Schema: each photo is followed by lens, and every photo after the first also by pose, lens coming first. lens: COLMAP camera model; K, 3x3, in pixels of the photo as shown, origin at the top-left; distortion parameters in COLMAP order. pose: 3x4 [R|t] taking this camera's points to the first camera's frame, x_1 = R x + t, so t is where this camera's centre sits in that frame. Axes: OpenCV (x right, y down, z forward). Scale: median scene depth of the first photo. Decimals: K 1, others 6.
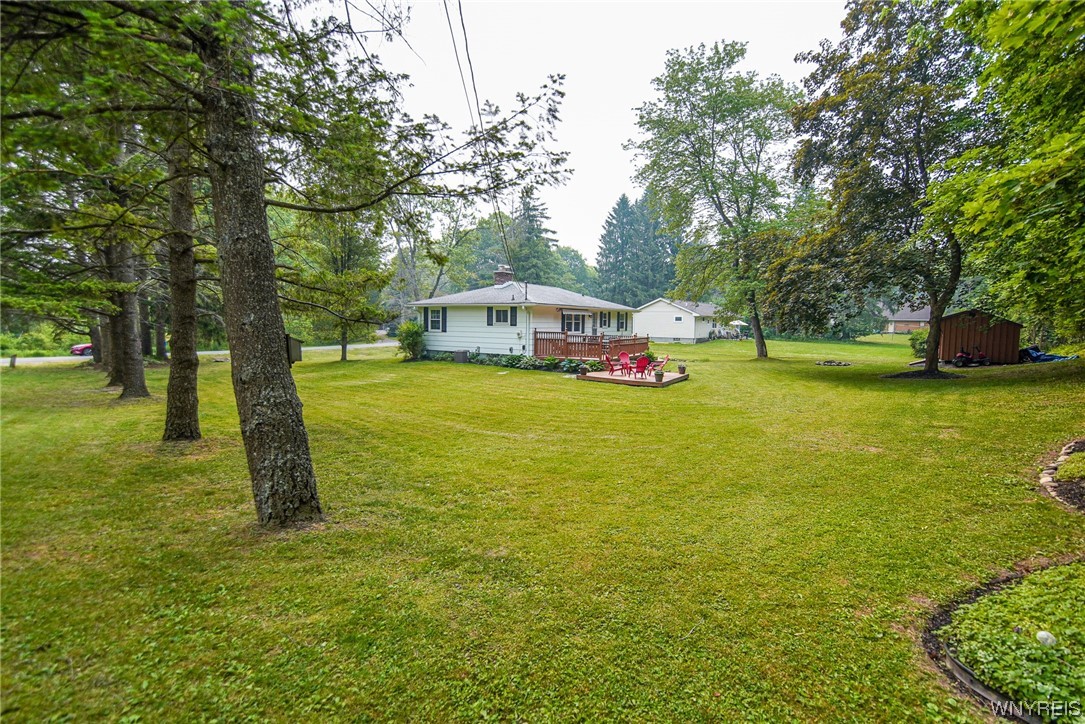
lens RADIAL K [[485.3, 0, 542.5], [0, 485.3, 362.0], [0, 0, 1]] dist [-0.013995, 0.000812]
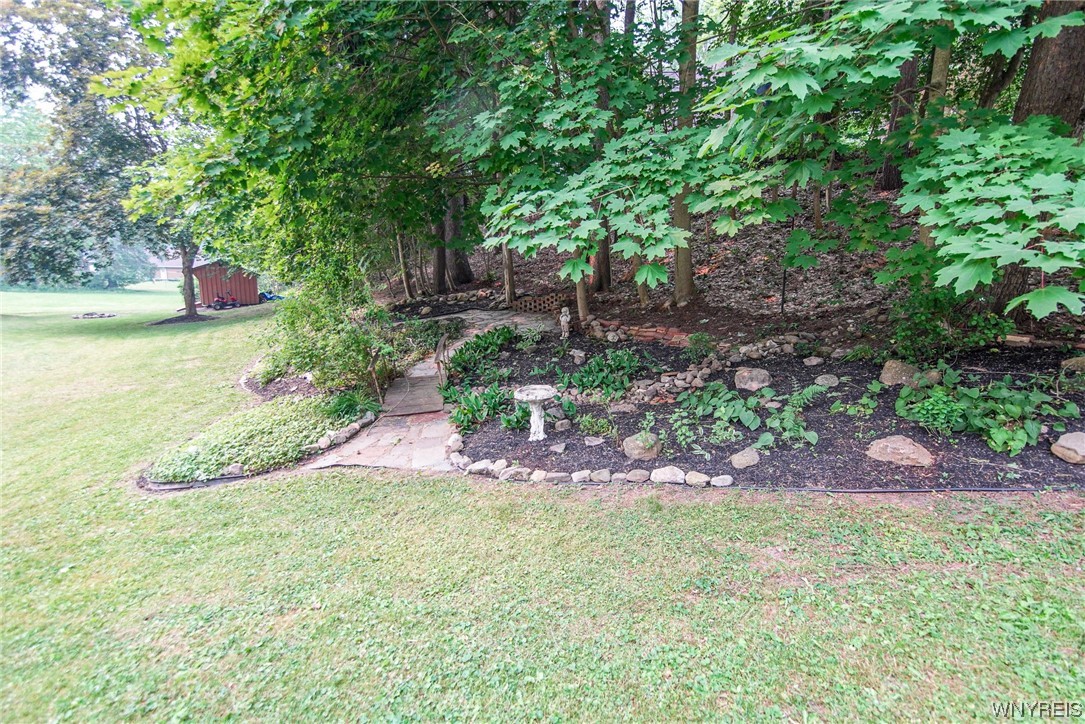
lens RADIAL K [[485.3, 0, 542.5], [0, 485.3, 362.0], [0, 0, 1]] dist [-0.013995, 0.000812]
pose [[0.290589, -0.168721, 0.941855, -0.041438], [0.064097, 0.985553, 0.156773, 0.002207], [-0.954699, 0.014814, 0.297206, -0.125635]]
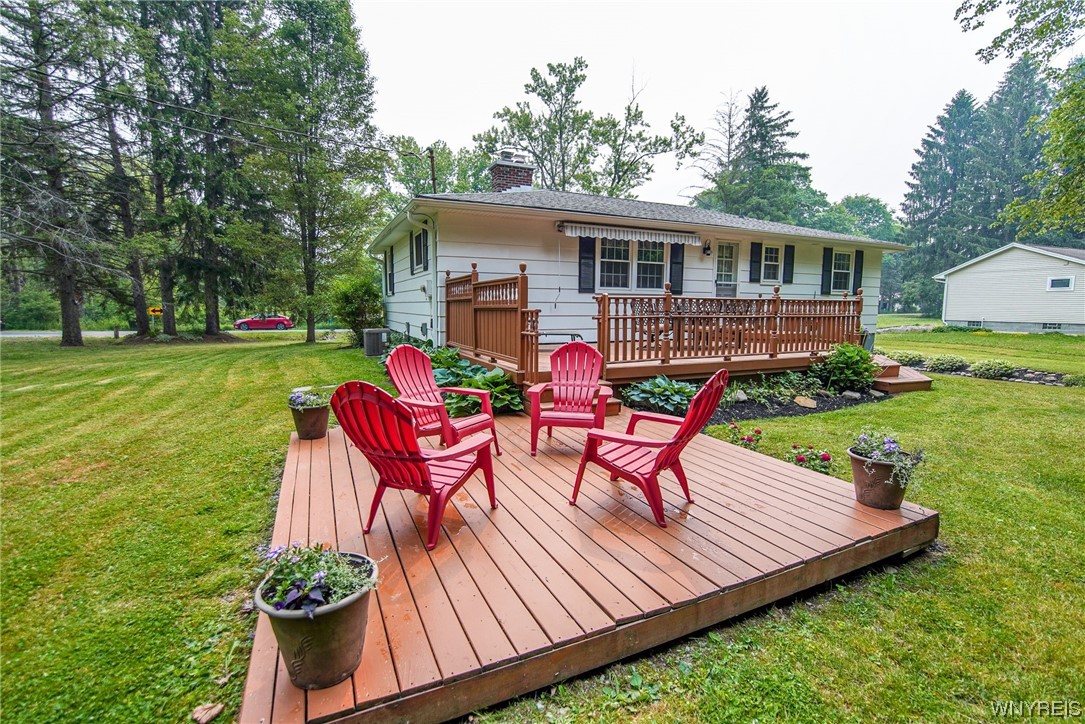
lens RADIAL K [[485.3, 0, 542.5], [0, 485.3, 362.0], [0, 0, 1]] dist [-0.013995, 0.000812]
pose [[0.841900, 0.055819, -0.536740, 0.095470], [-0.041340, 0.998384, 0.038986, -0.007639], [0.538049, -0.010634, 0.842847, 0.291053]]
